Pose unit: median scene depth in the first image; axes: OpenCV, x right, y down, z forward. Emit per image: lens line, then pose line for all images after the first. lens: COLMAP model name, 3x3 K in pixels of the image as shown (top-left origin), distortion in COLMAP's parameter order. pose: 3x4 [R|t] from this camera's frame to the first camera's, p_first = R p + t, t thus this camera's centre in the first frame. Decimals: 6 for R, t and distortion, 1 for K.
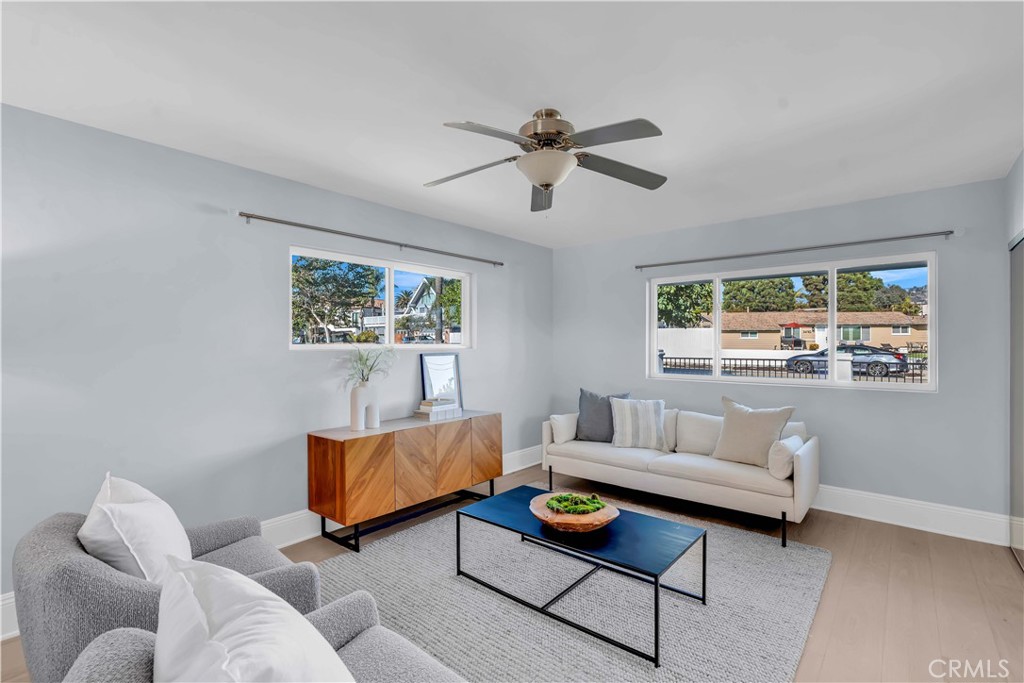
lens RADIAL K [[464.7, 0, 512.3], [0, 464.7, 343.7], [0, 0, 1]] dist [0.000291, 0.000408]
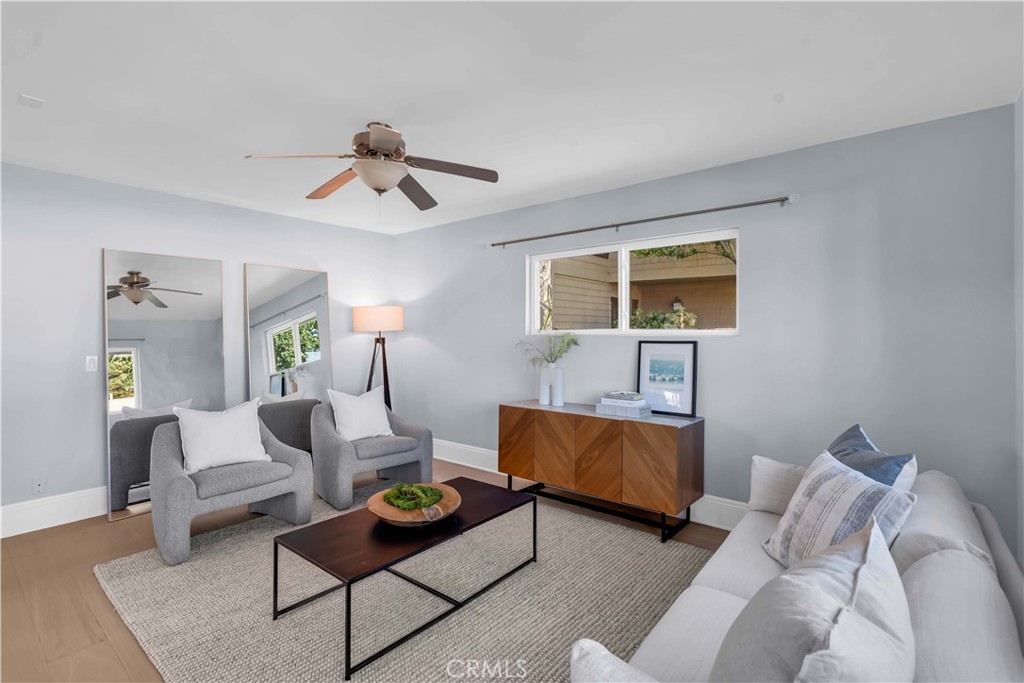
lens RADIAL K [[476.8, 0, 513.3], [0, 476.8, 333.8], [0, 0, 1]] dist [-0.001257, -0.000021]
pose [[0.020431, 0.020927, -0.999572, 0.837250], [0.004493, 0.999769, 0.021023, -0.013084], [0.999781, -0.004921, 0.020332, 0.888025]]
